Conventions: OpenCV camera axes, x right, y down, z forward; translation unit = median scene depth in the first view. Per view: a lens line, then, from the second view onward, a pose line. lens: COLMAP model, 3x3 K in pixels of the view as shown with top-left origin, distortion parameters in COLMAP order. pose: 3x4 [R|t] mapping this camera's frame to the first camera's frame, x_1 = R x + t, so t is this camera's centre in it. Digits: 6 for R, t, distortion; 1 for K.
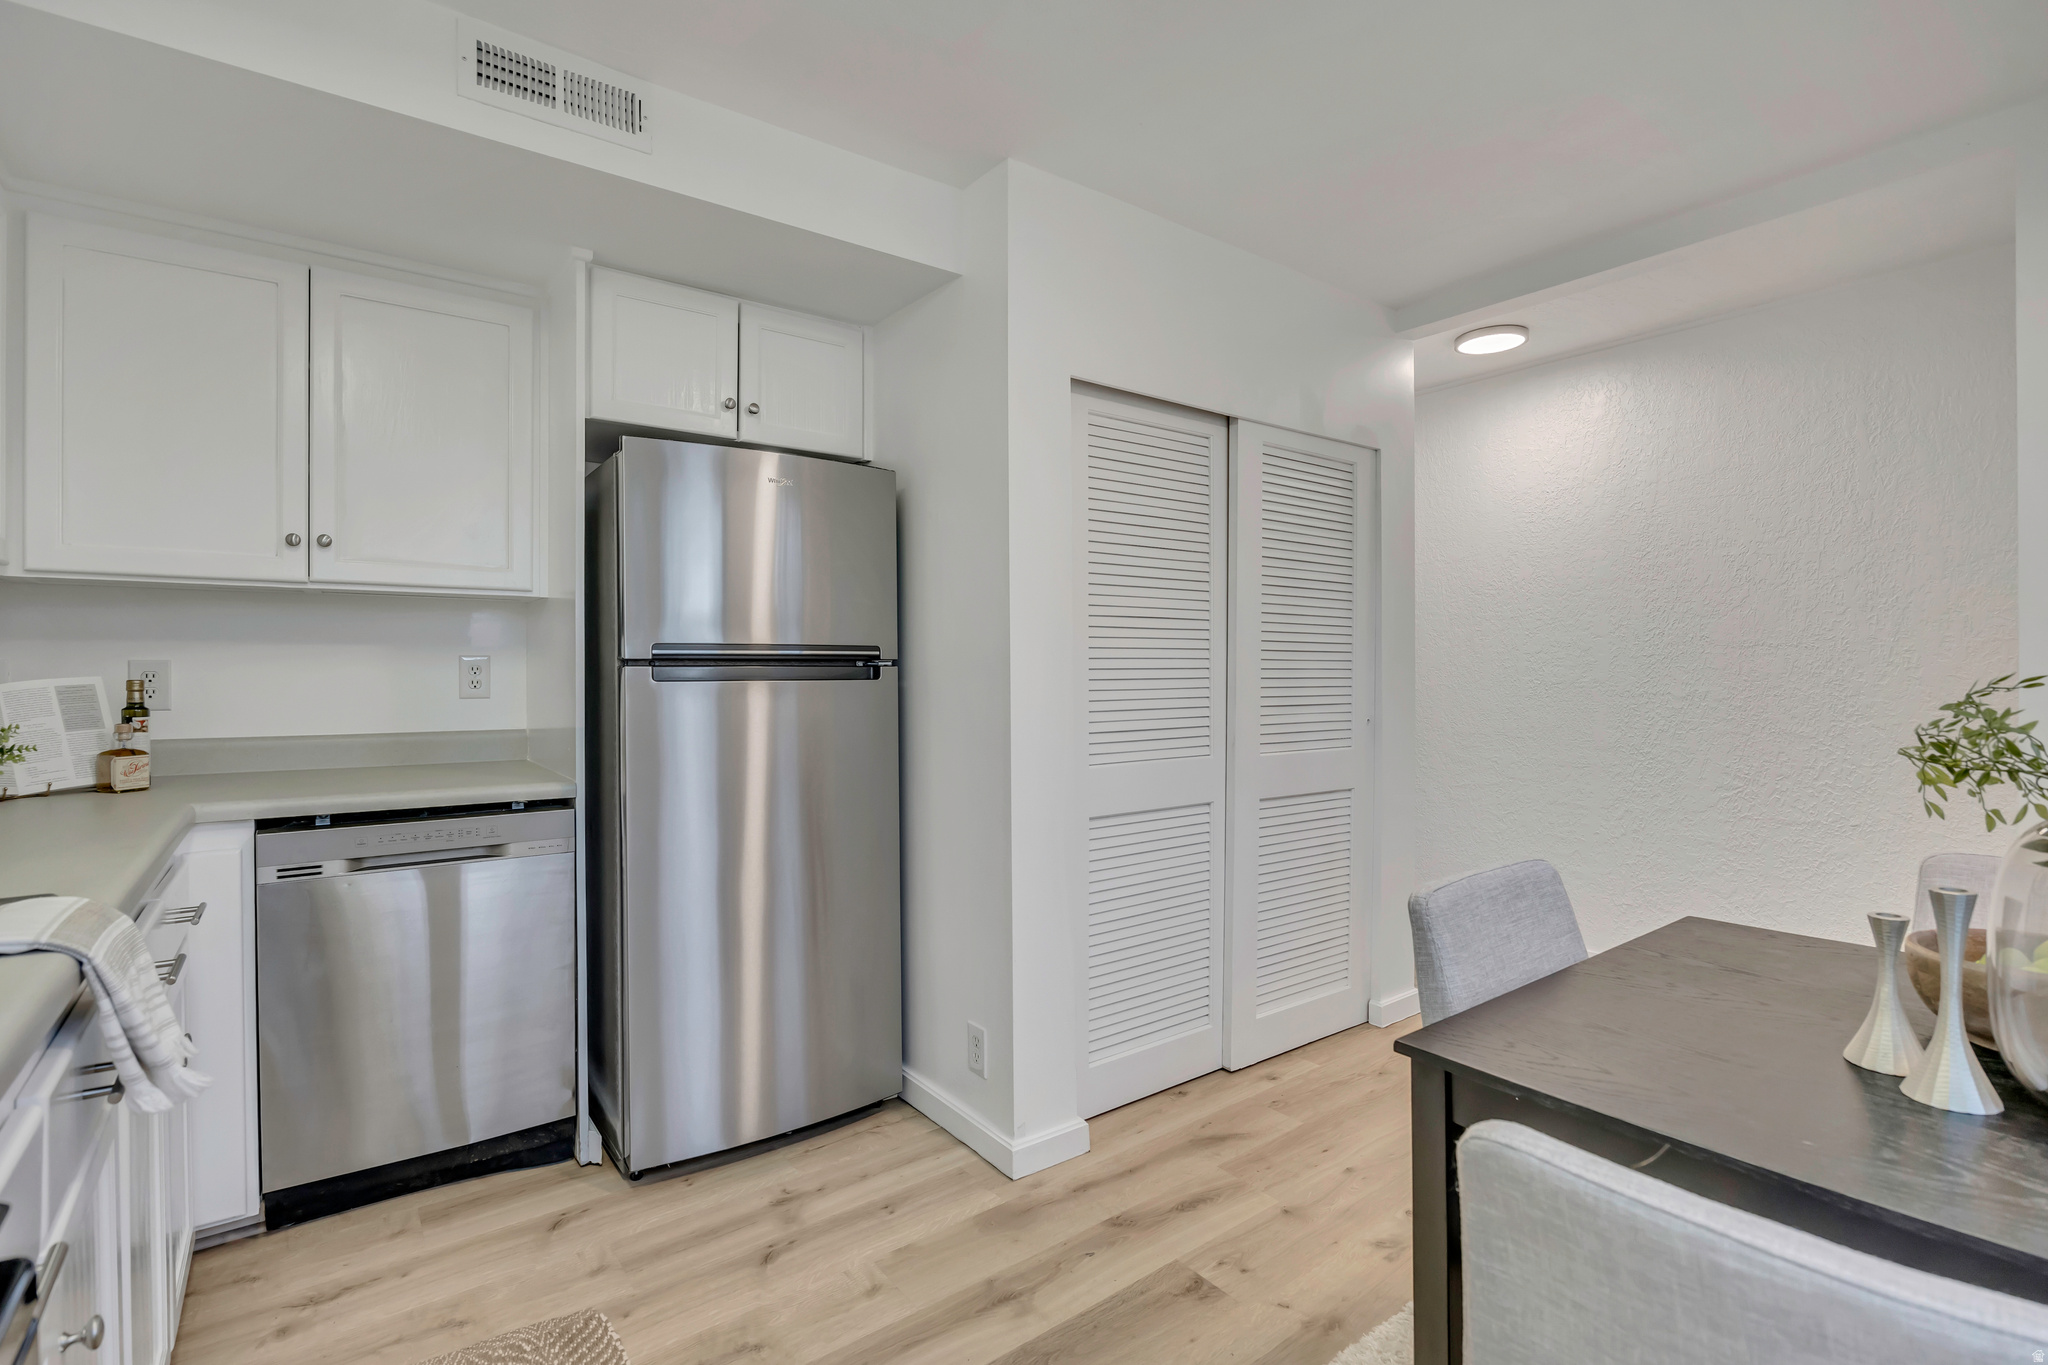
lens RADIAL K [[948.5, 0, 1032.9], [0, 948.5, 679.4], [0, 0, 1]] dist [-0.000620, 0.000069]
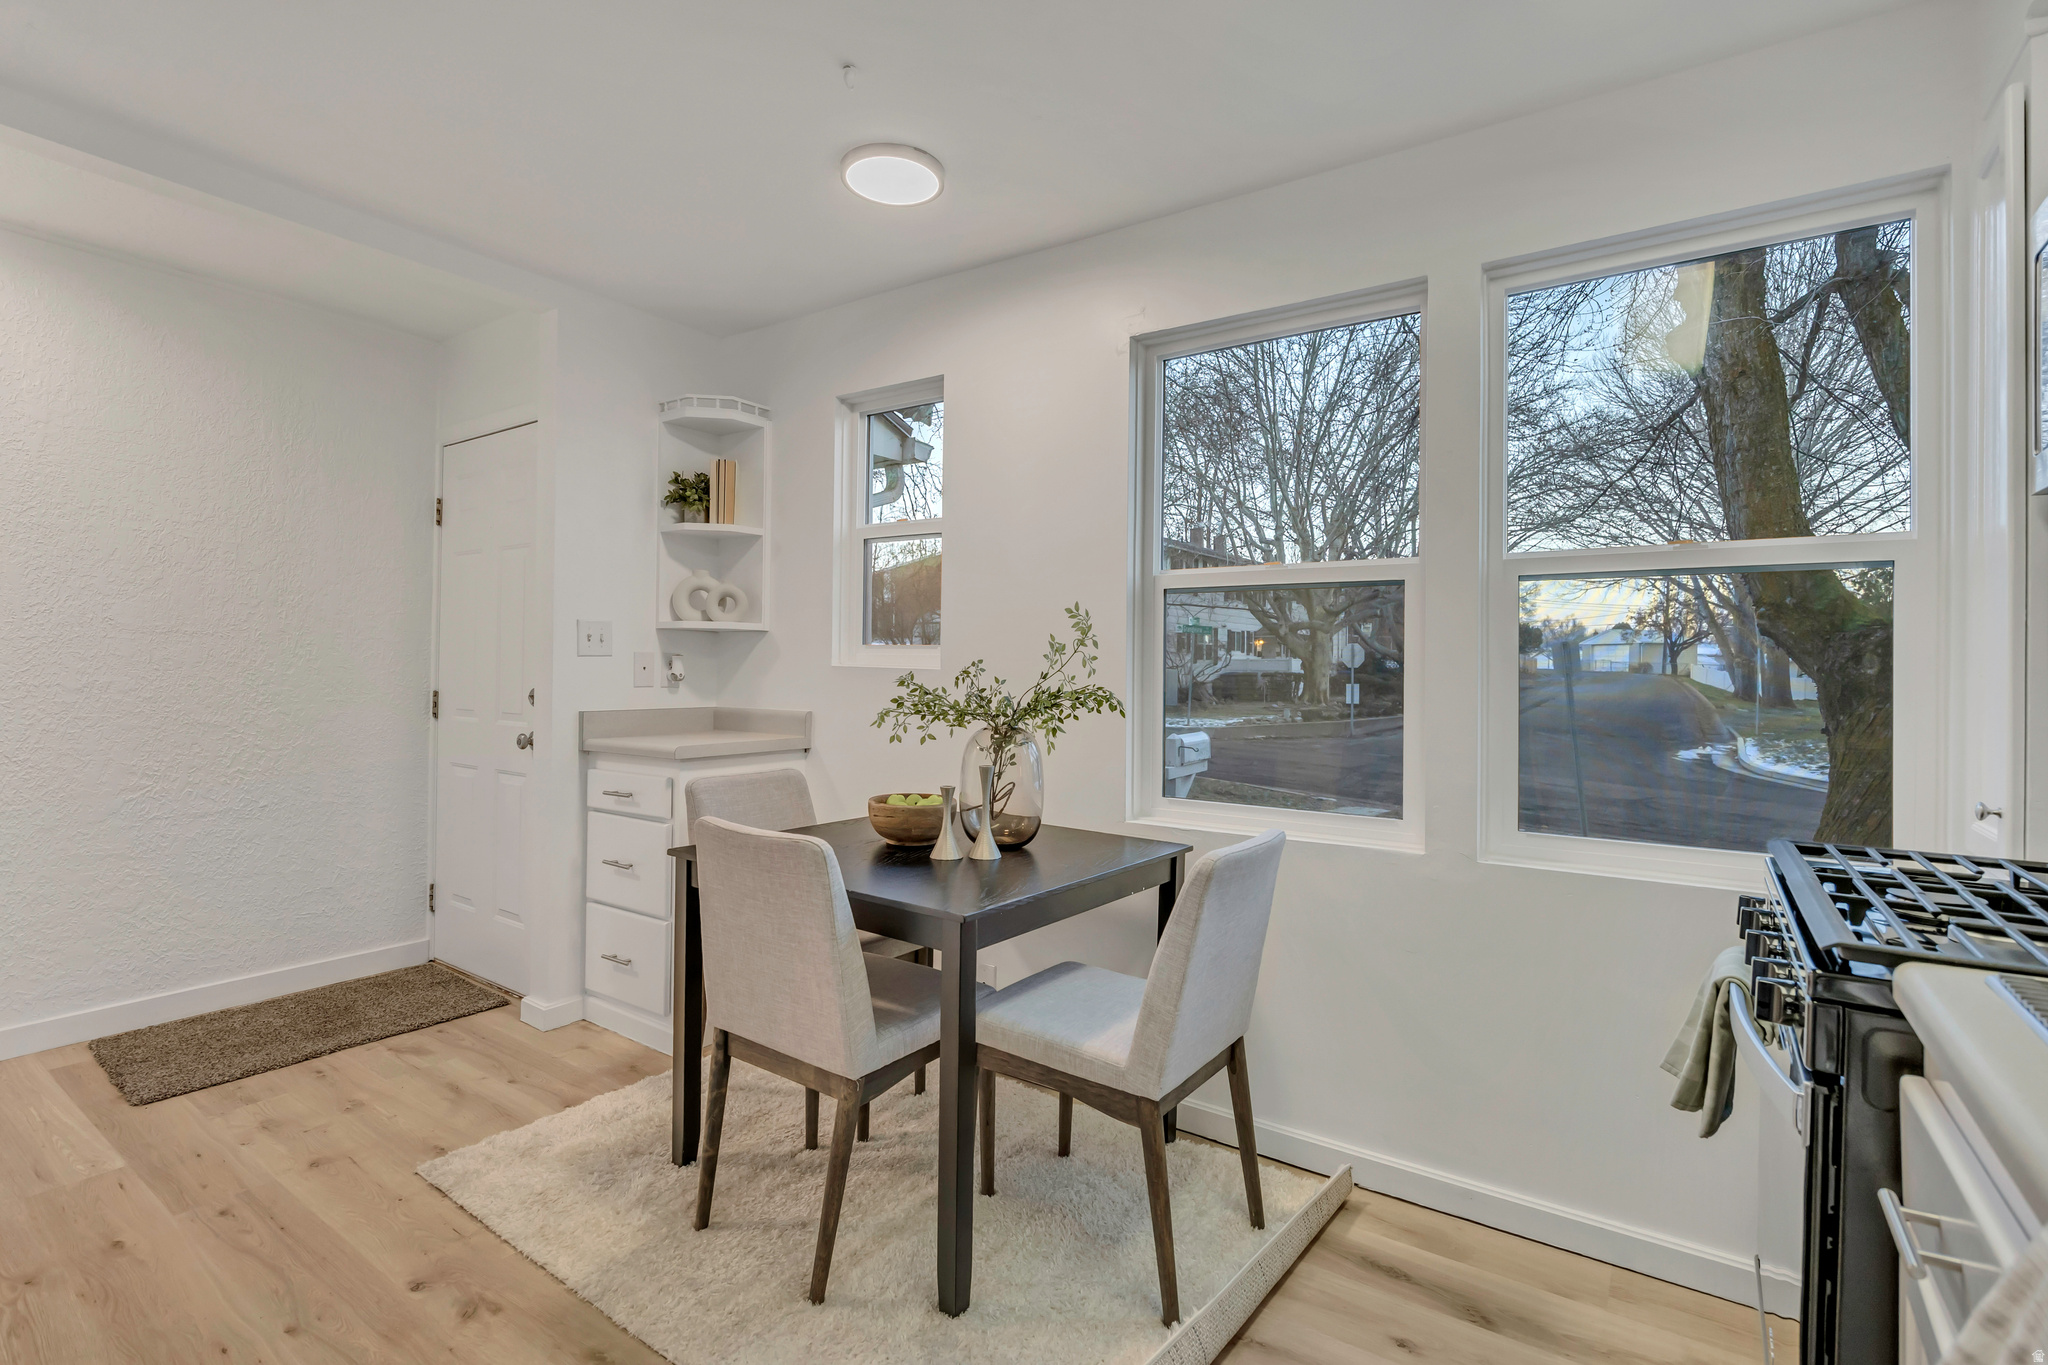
lens RADIAL K [[948.5, 0, 1032.9], [0, 948.5, 679.4], [0, 0, 1]] dist [-0.000620, 0.000069]
pose [[-0.307021, -0.008558, 0.951664, -0.402010], [-0.008562, 0.999944, 0.006230, -0.002274], [-0.951664, -0.006235, -0.307077, 0.494160]]
